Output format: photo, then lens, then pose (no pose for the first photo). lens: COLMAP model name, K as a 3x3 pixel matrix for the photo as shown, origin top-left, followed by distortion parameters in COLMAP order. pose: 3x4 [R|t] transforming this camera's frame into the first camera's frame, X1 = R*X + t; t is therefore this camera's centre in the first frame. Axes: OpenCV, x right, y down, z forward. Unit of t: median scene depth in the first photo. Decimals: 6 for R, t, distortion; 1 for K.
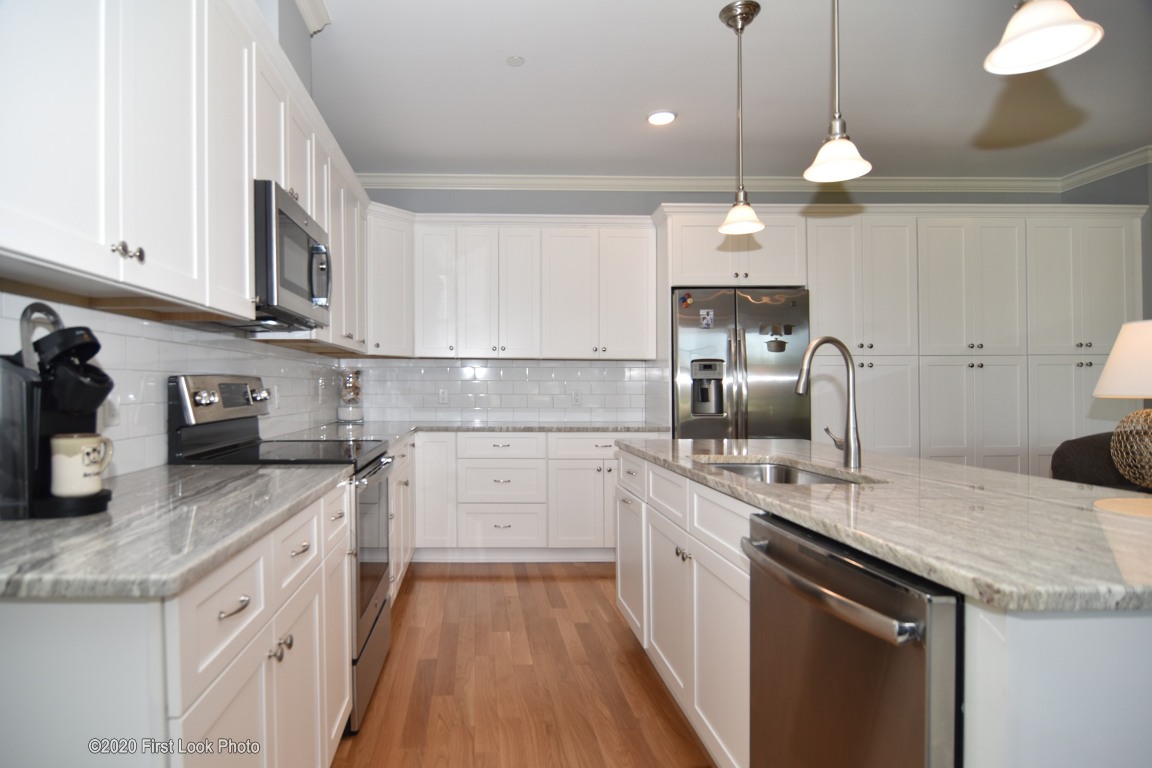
lens RADIAL K [[639.6, 0, 571.5], [0, 639.6, 384.9], [0, 0, 1]] dist [0.000940, -0.006632]
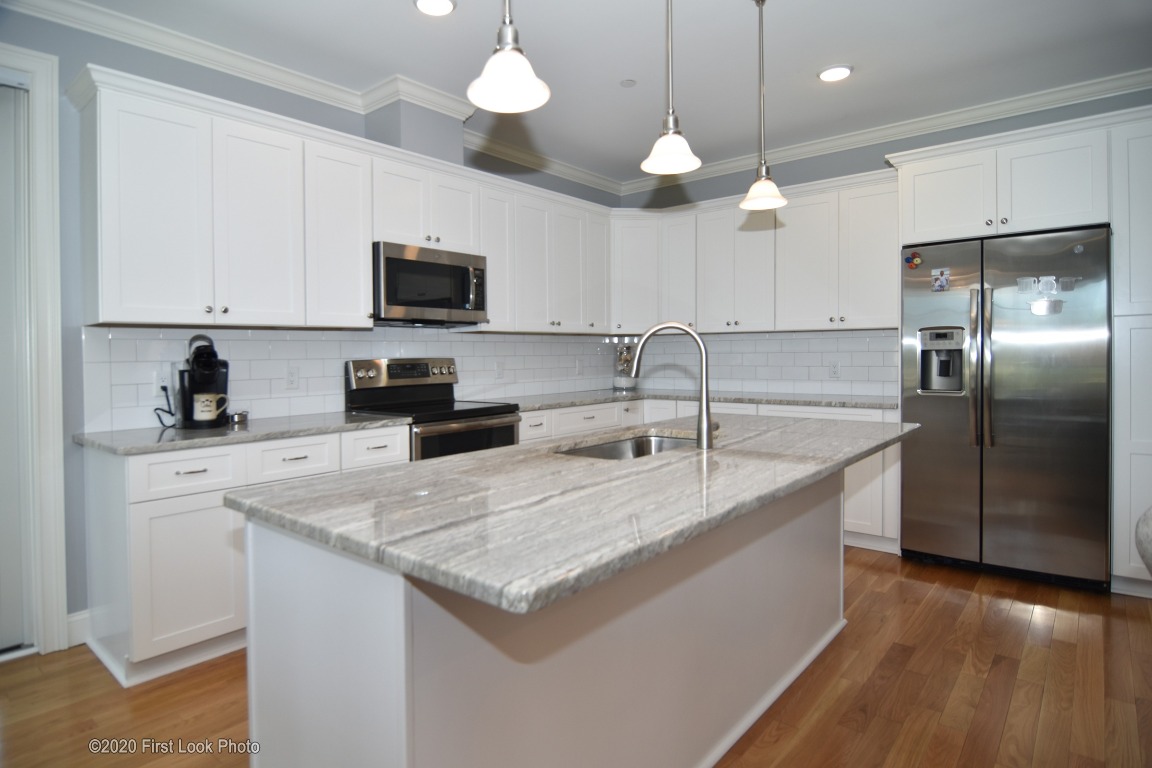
lens RADIAL K [[639.6, 0, 594.3], [0, 639.6, 342.5], [0, 0, 1]] dist [0.000940, -0.006632]
pose [[0.757018, -0.017934, -0.653148, 0.620138], [0.011206, 0.999833, -0.014465, -0.018274], [0.653298, 0.003631, 0.757092, 0.078110]]
